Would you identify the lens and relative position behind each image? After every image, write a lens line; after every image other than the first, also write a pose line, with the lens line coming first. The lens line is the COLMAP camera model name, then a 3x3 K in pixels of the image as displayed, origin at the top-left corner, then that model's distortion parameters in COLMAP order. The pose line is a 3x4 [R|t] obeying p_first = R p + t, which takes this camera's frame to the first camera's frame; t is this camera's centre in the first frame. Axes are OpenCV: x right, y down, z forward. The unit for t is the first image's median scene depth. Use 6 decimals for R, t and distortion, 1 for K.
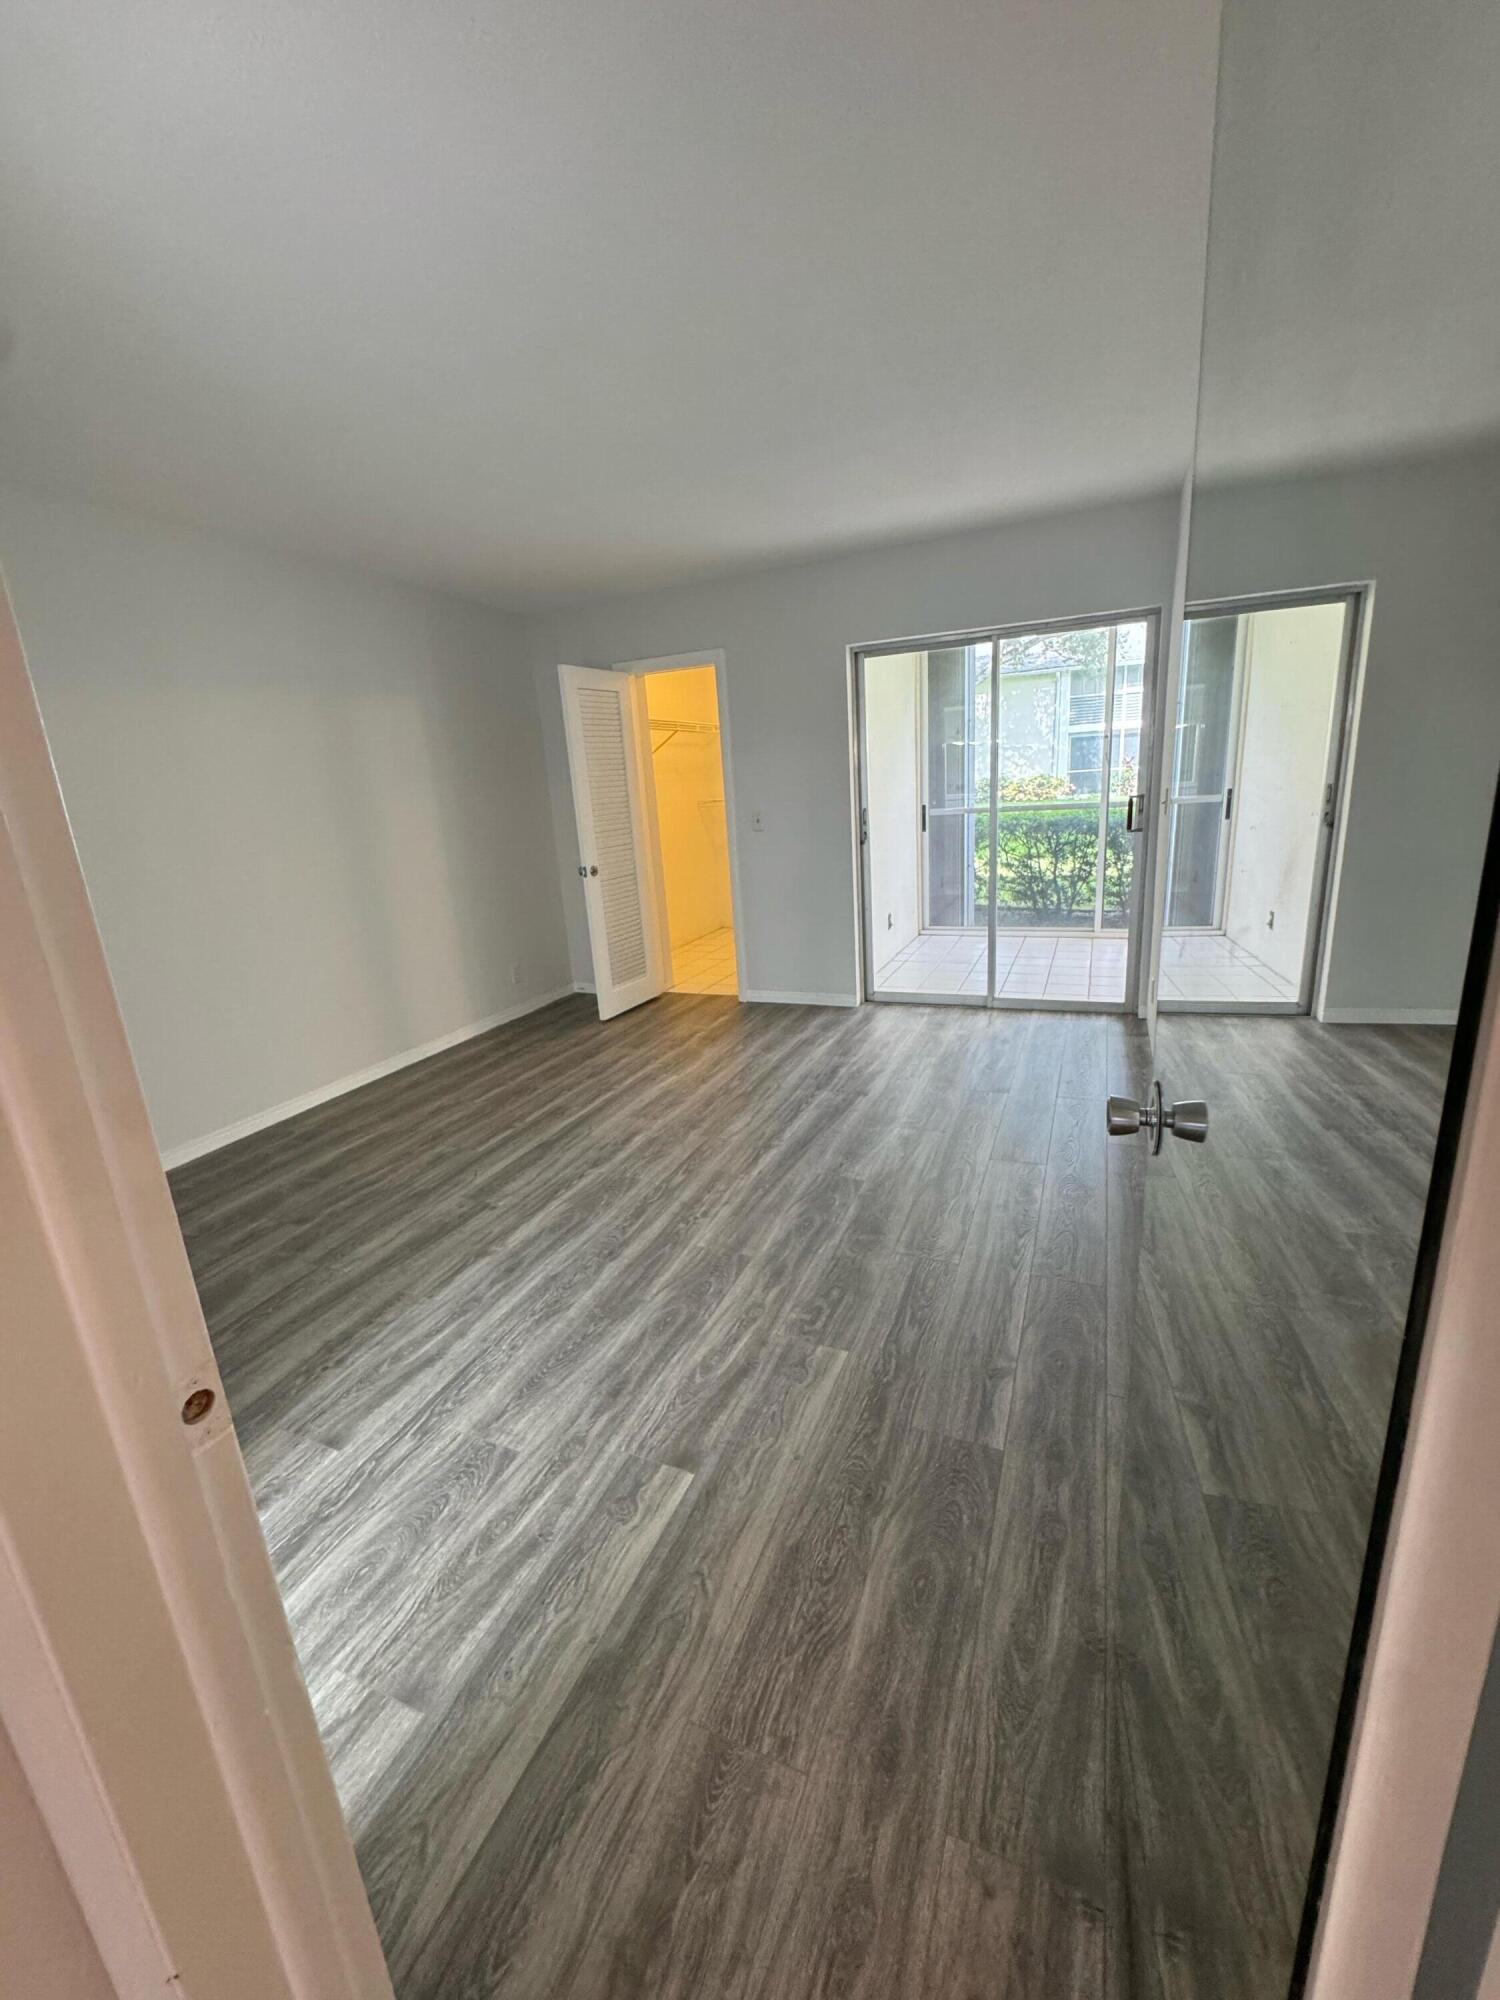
lens RADIAL K [[798.8, 0, 750.0], [0, 798.8, 997.3], [0, 0, 1]] dist [-0.002478, -0.000064]
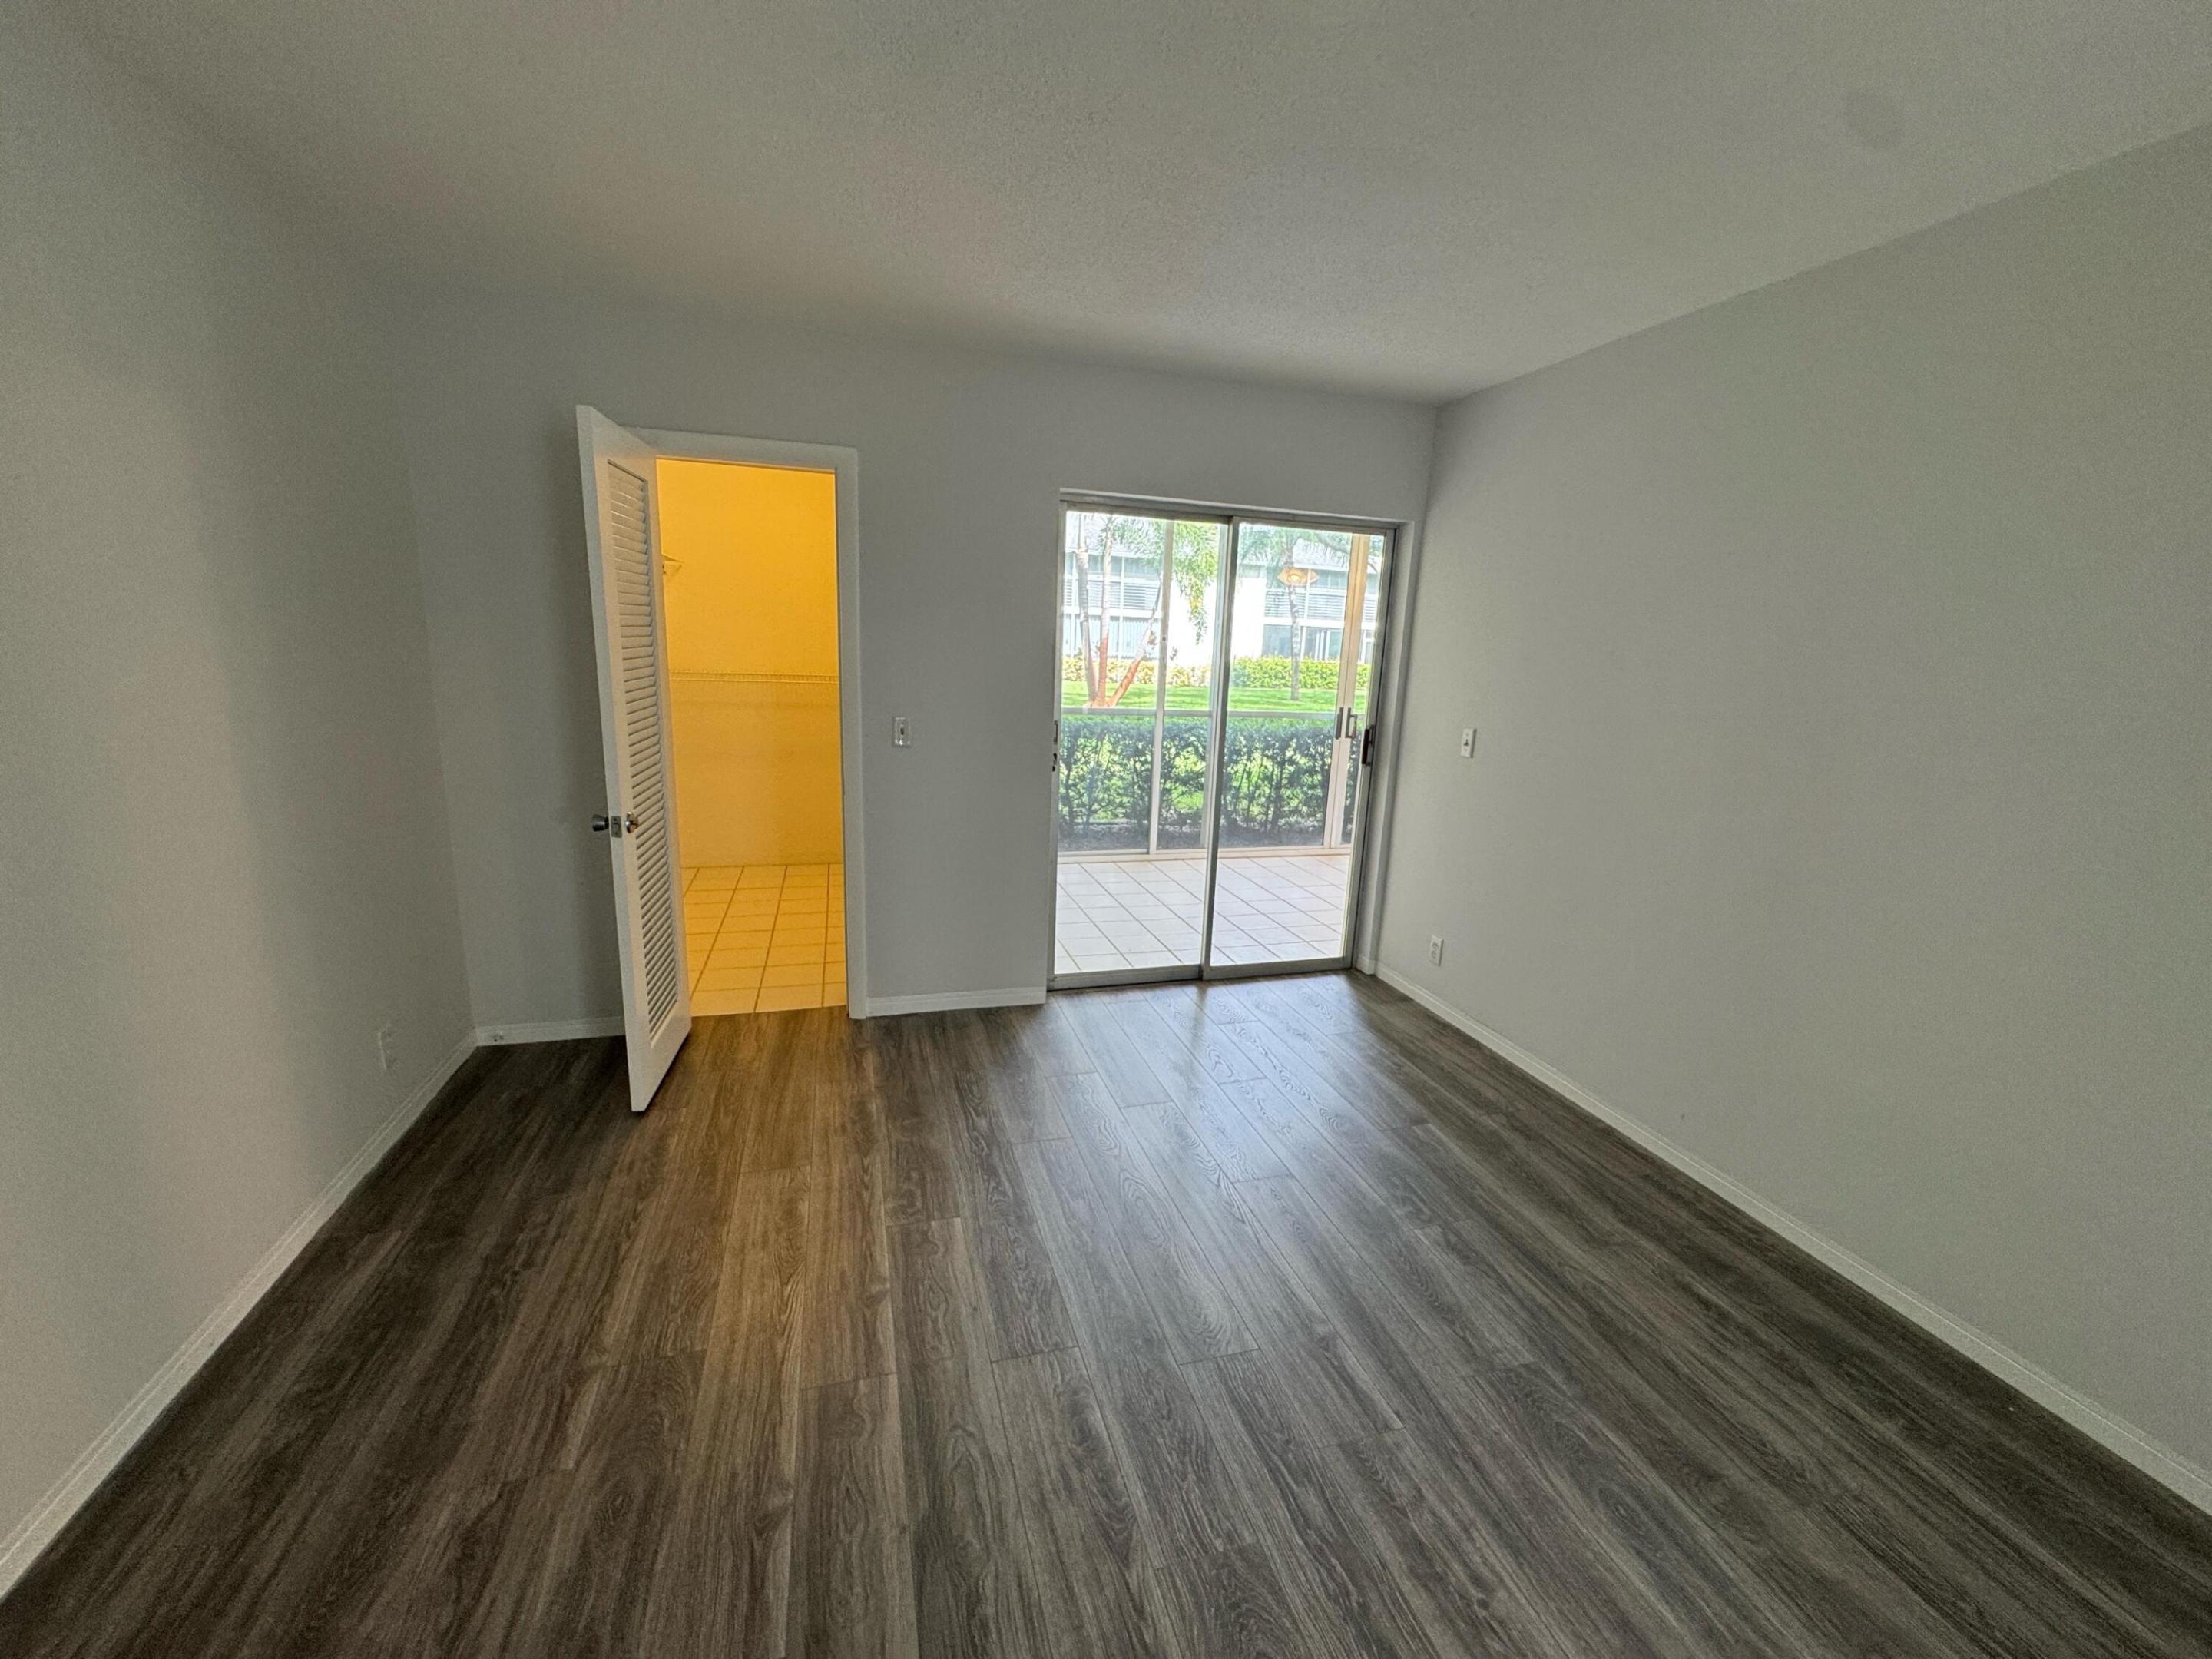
lens RADIAL K [[883.5, 0, 1102.8], [0, 883.5, 828.6], [0, 0, 1]] dist [-0.002478, -0.000064]
pose [[0.766233, -0.039891, 0.641323, -0.396984], [0.077156, 0.996562, -0.030196, -0.141057], [-0.637913, 0.072619, 0.766677, 0.474559]]
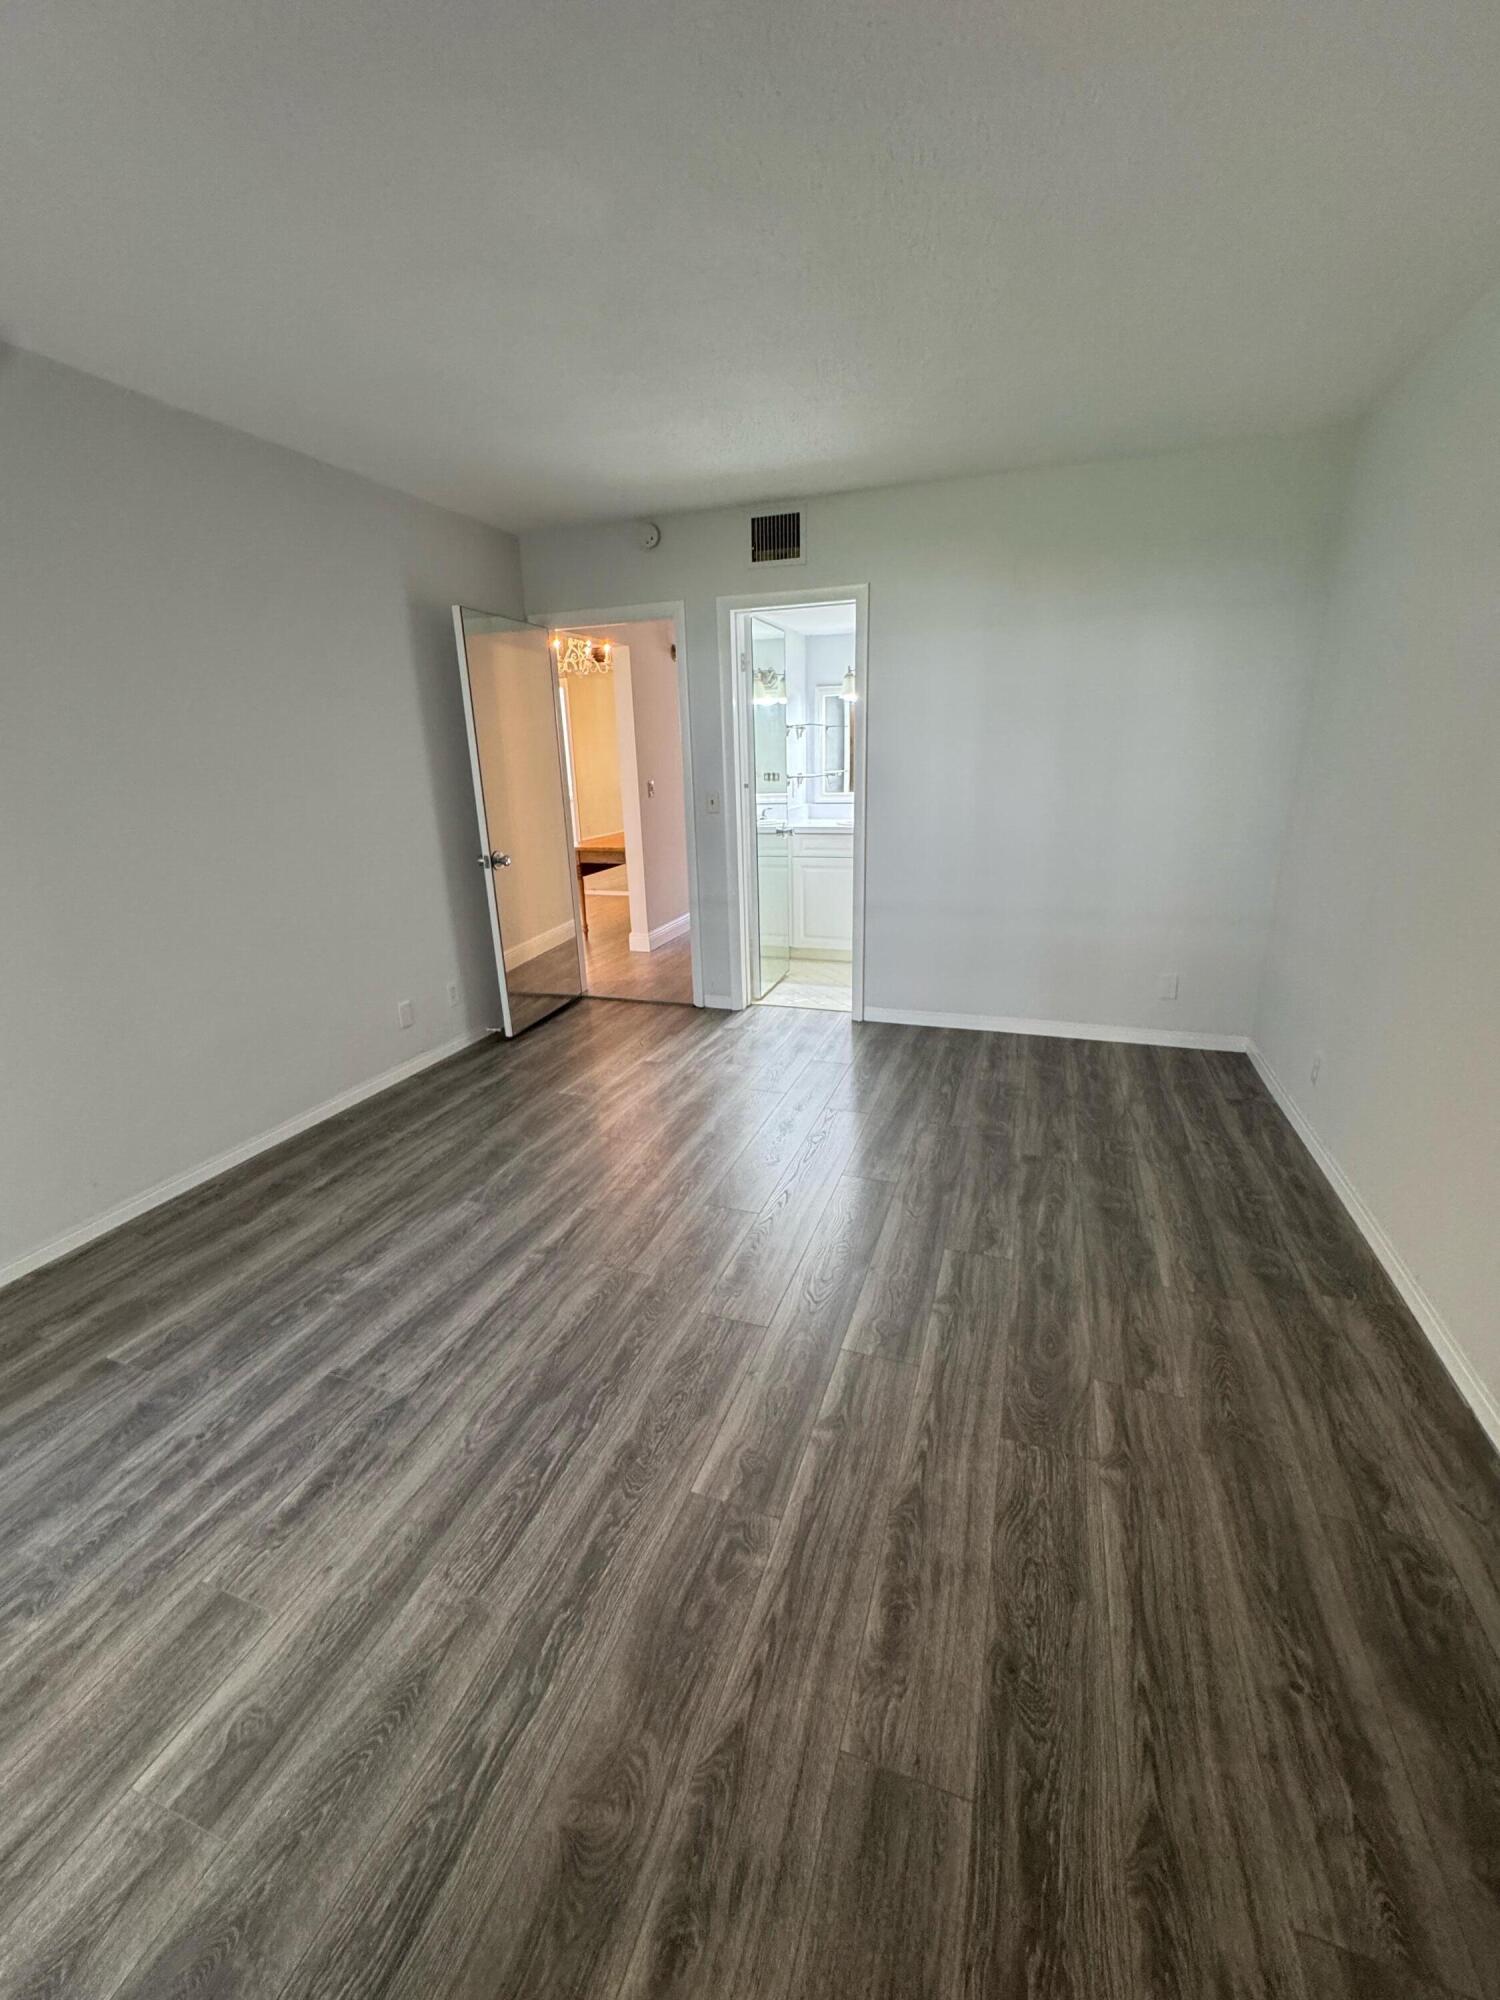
lens RADIAL K [[798.8, 0, 750.0], [0, 798.8, 997.3], [0, 0, 1]] dist [-0.002478, -0.000064]
pose [[-0.993797, 0.106239, -0.032869, -0.136907], [0.072305, 0.841850, 0.534846, -0.338023], [0.084492, 0.529152, -0.844310, 1.241943]]
